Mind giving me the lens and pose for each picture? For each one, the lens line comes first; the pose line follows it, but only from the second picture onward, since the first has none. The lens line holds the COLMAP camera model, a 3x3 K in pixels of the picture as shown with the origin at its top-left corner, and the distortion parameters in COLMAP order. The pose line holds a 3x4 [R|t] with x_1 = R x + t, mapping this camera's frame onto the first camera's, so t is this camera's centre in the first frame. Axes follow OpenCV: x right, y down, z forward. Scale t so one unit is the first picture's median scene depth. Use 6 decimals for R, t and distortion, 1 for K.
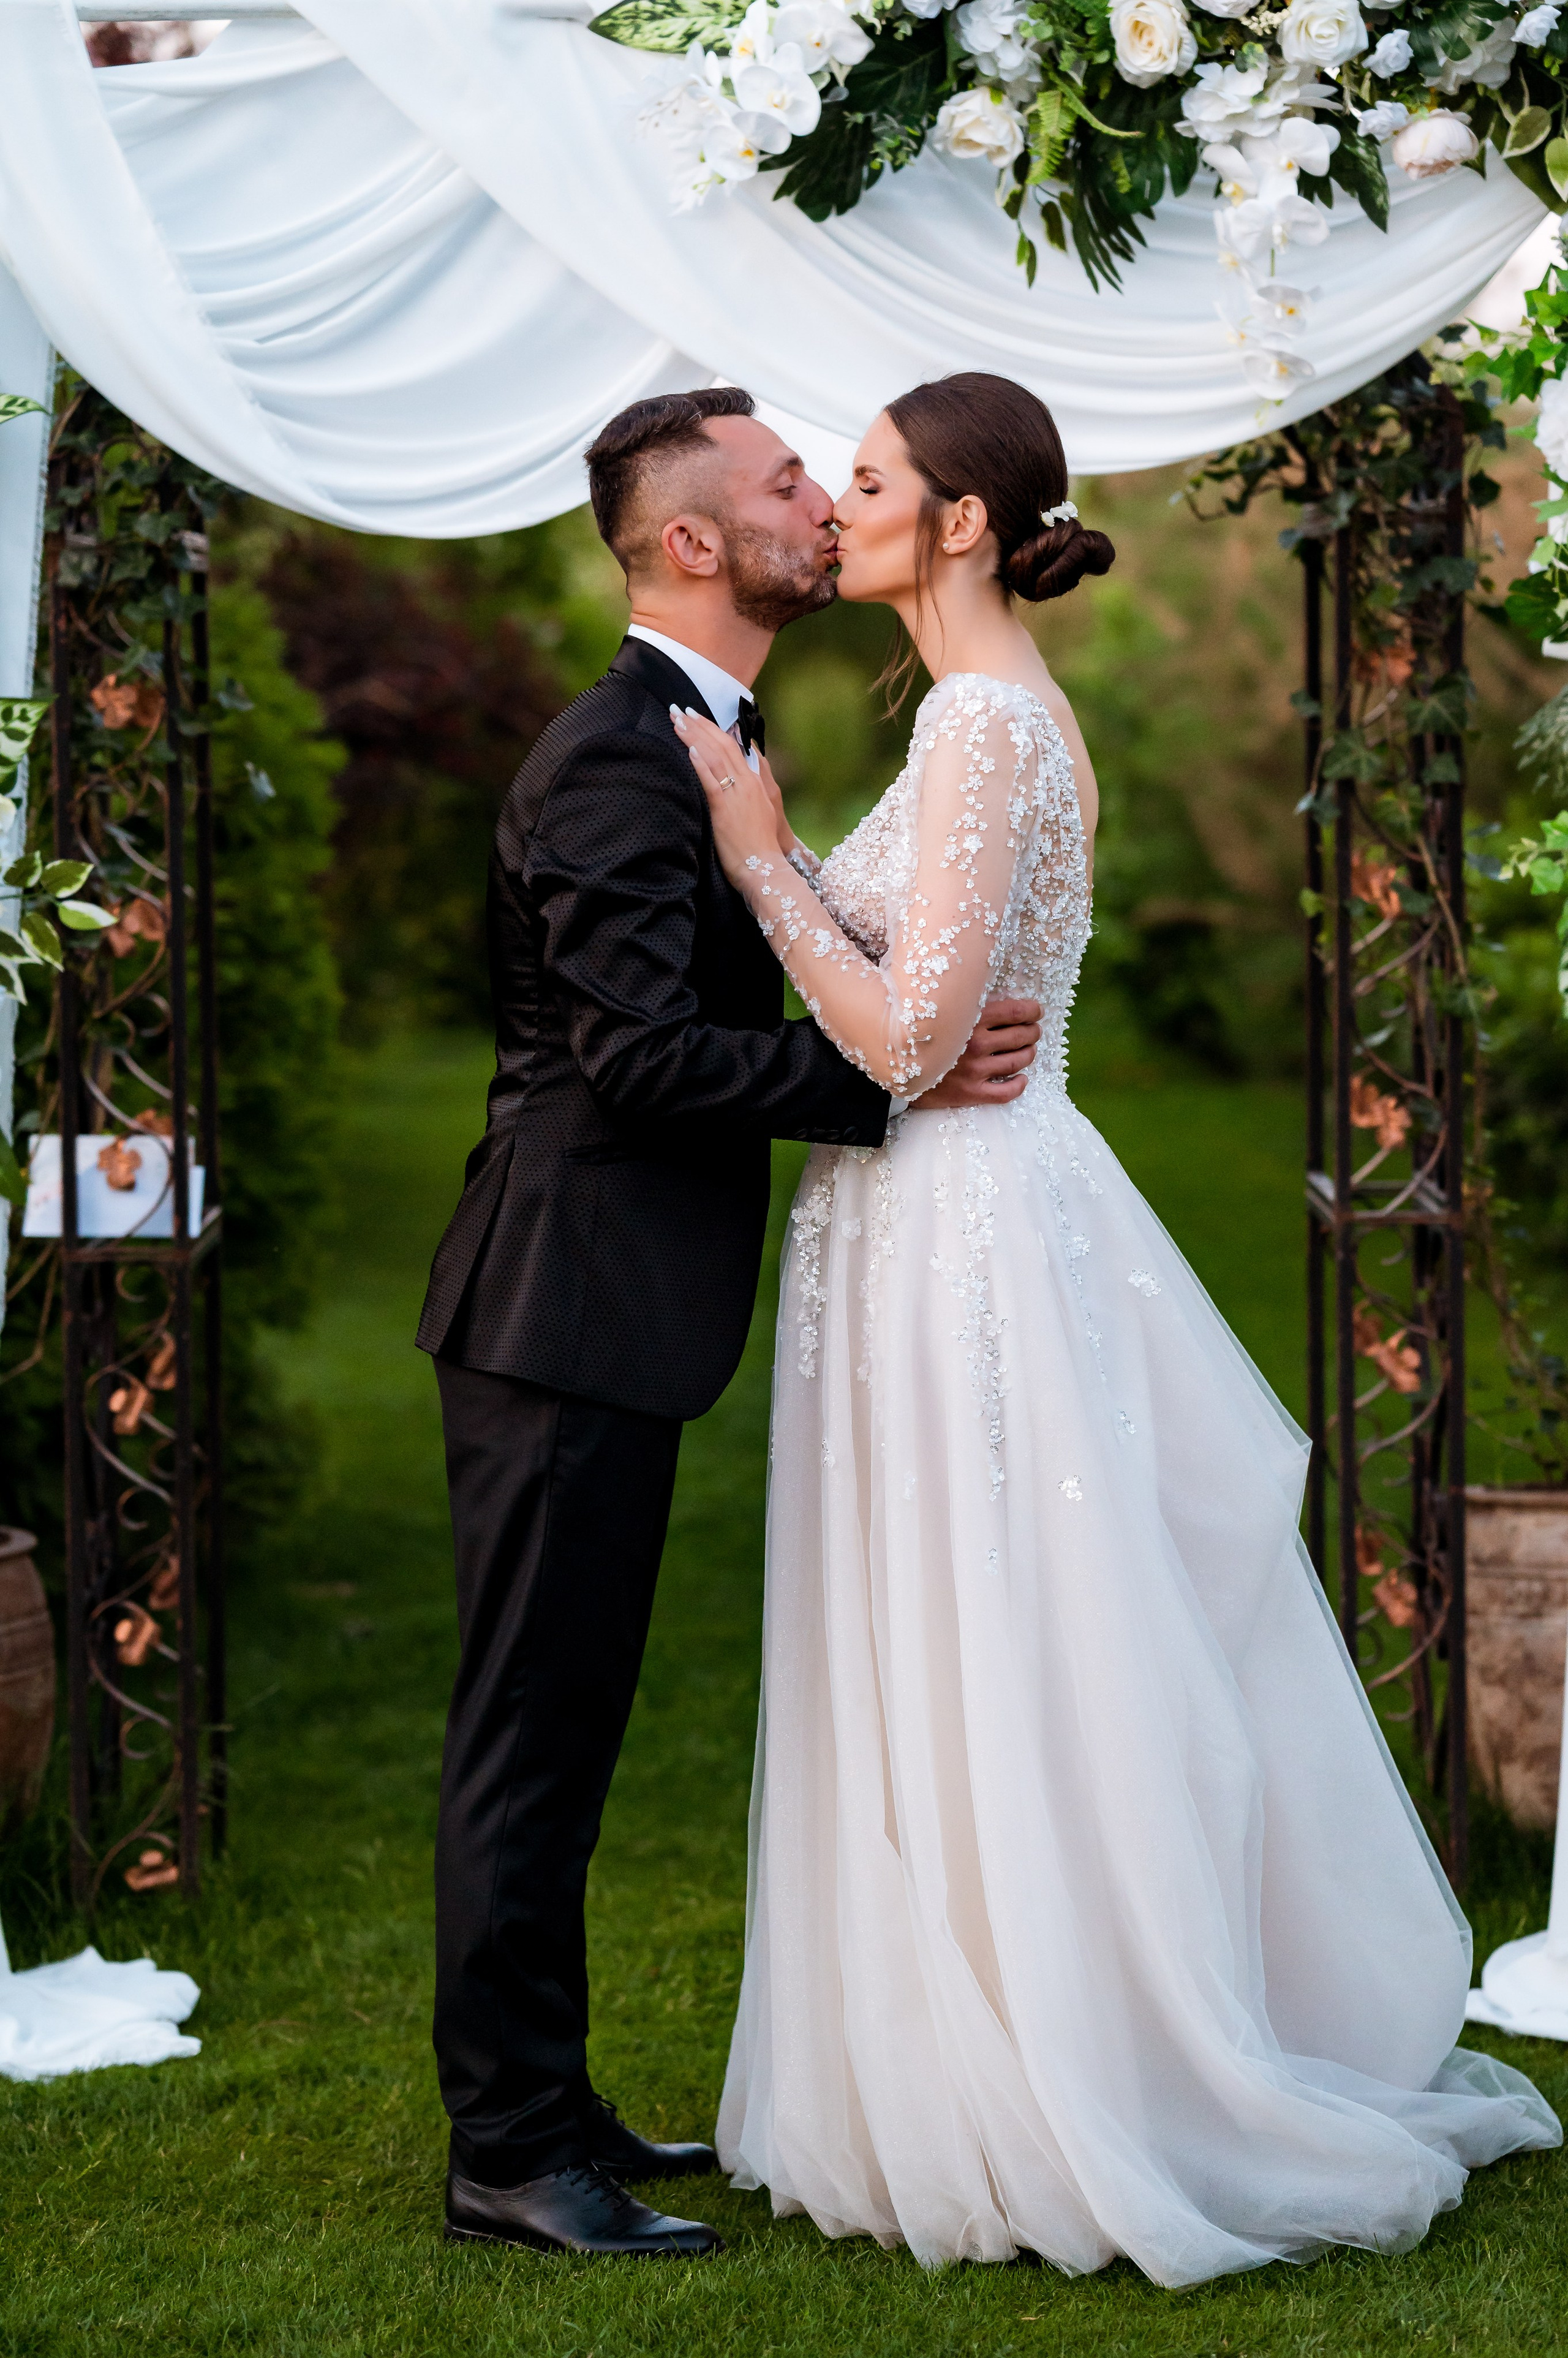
lens RADIAL K [[5799.1, 0, 784.0], [0, 5799.1, 1179.0], [0, 0, 1]] dist [-0.009839, -0.108712]
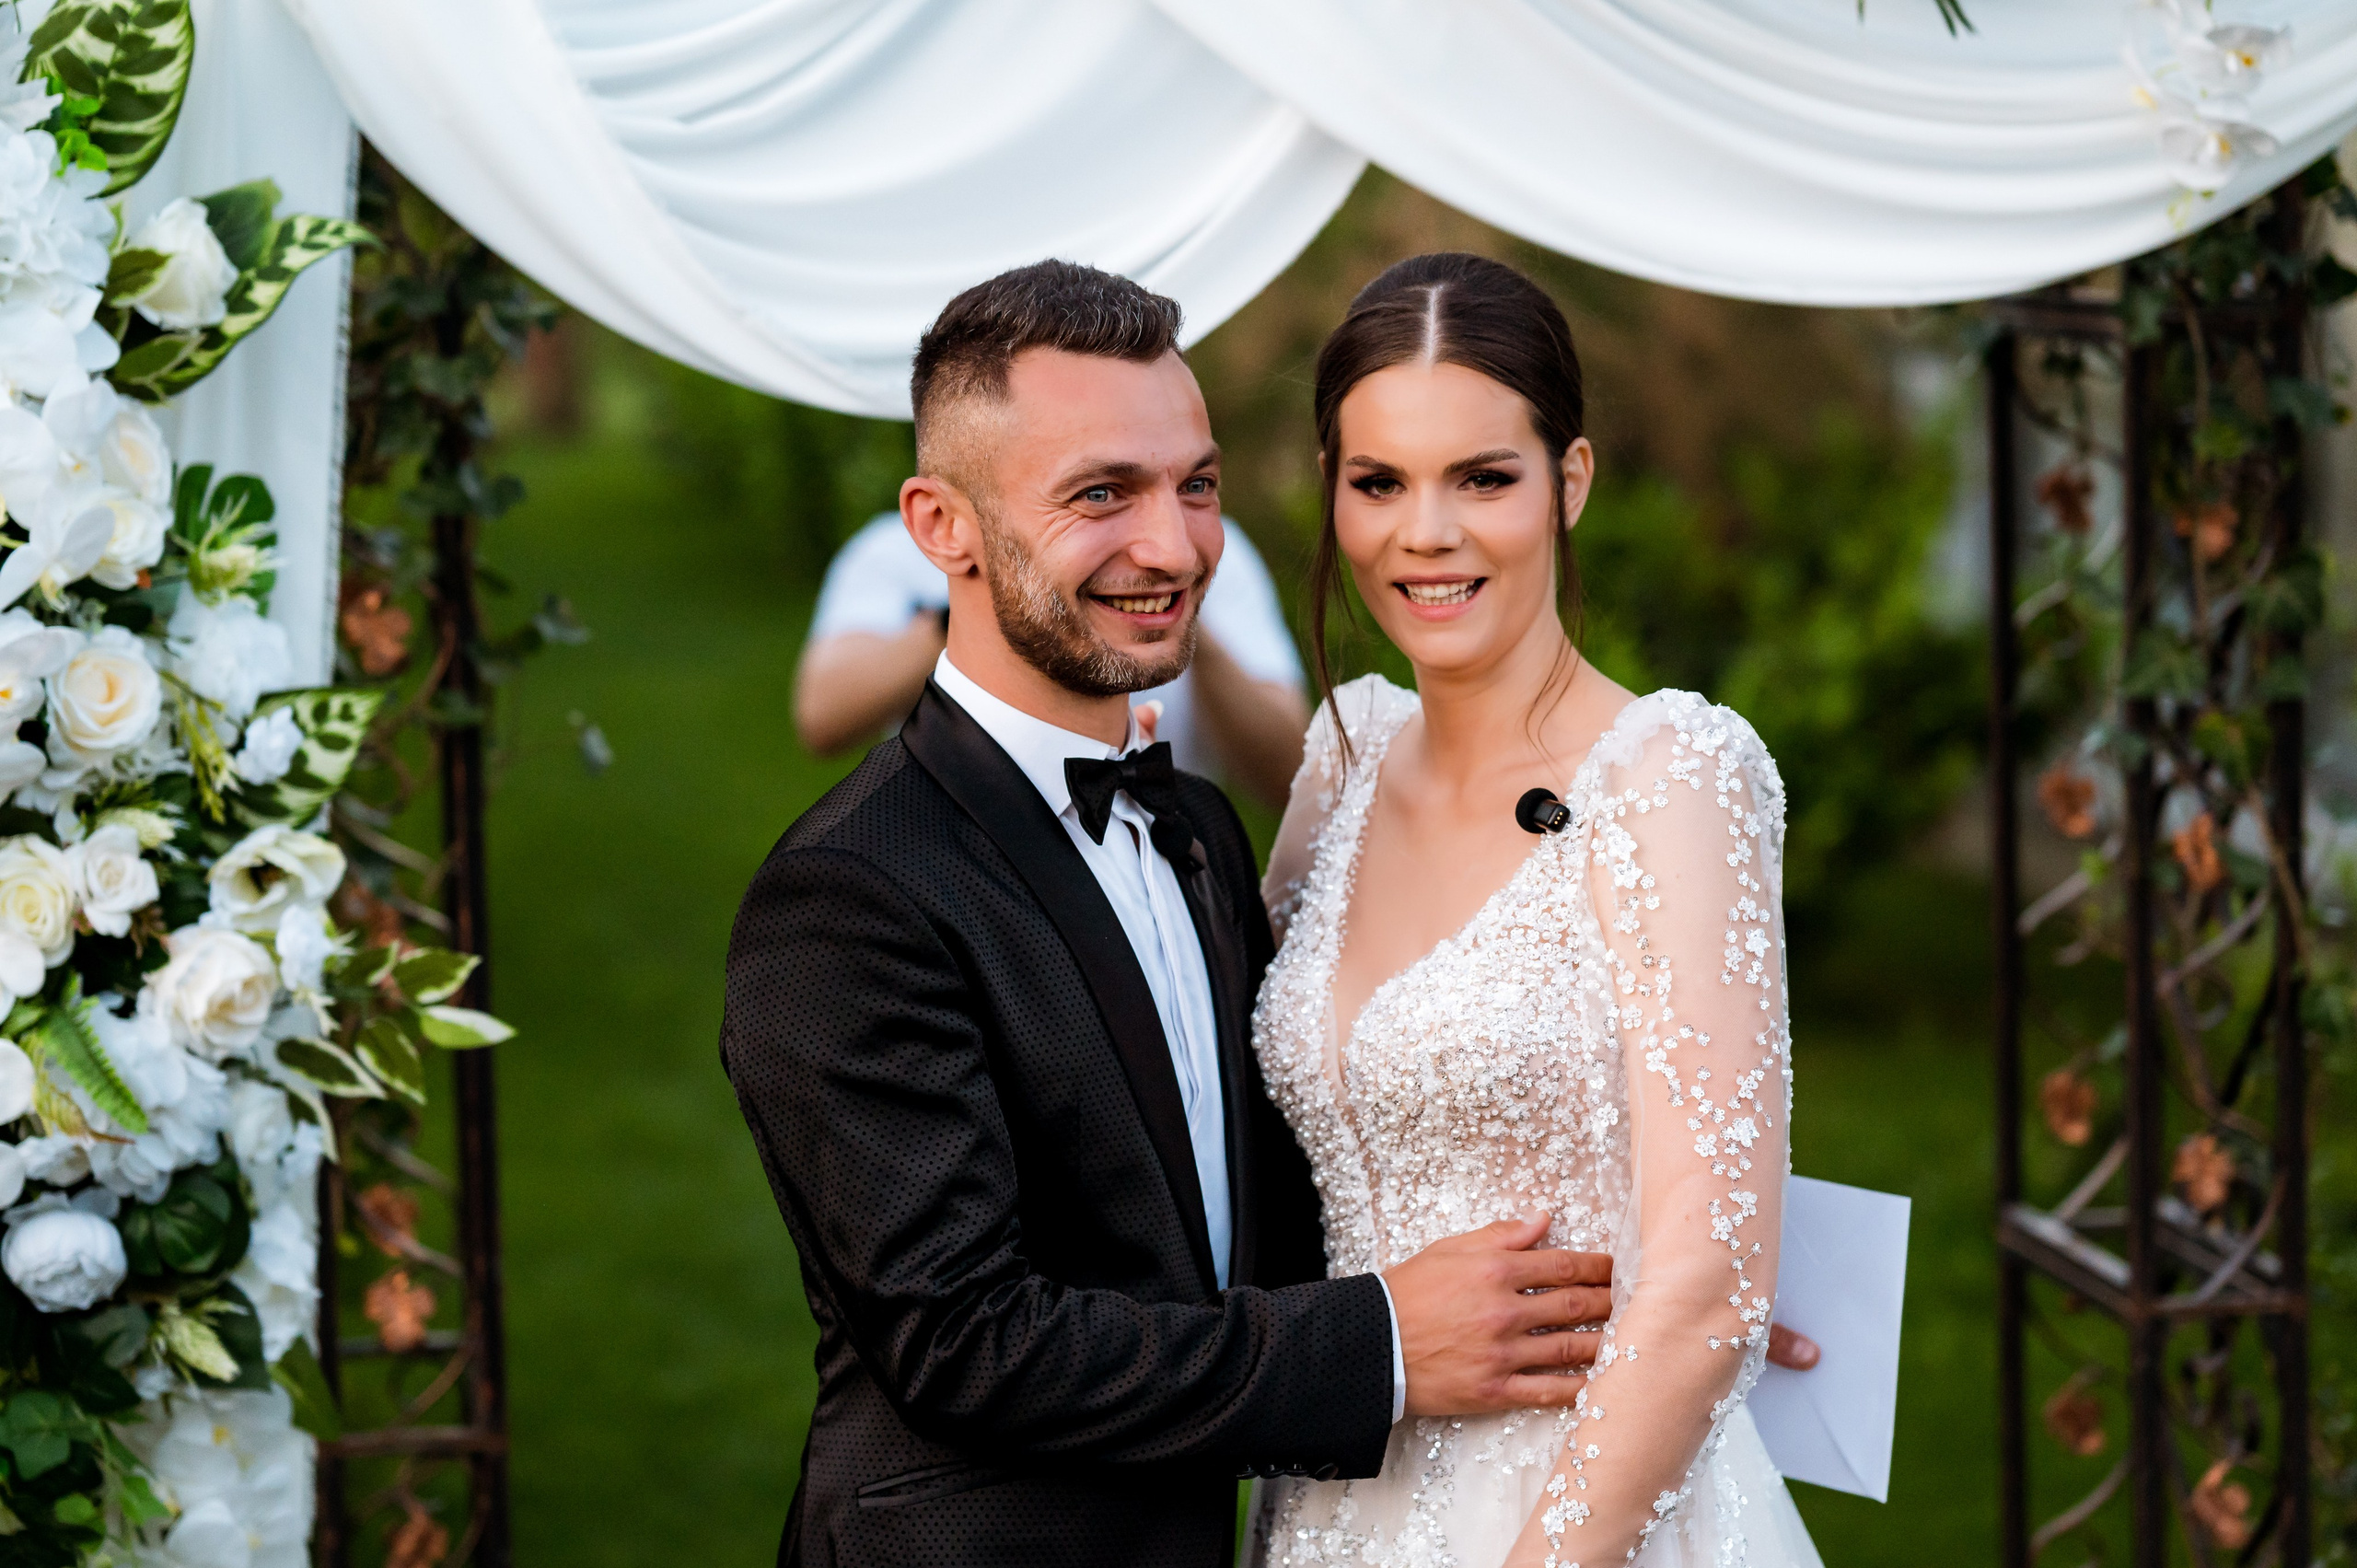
lens RADIAL K [[5797.3, 0, 1178.5], [0, 5797.3, 784.0], [0, 0, 1]] dist [-0.009839, -0.108712]
pose [[0.988839, -0.031923, 0.145524, -0.134049], [0.030080, 0.999437, 0.014848, -0.079025], [-0.145917, -0.010305, 0.989243, 0.350524]]
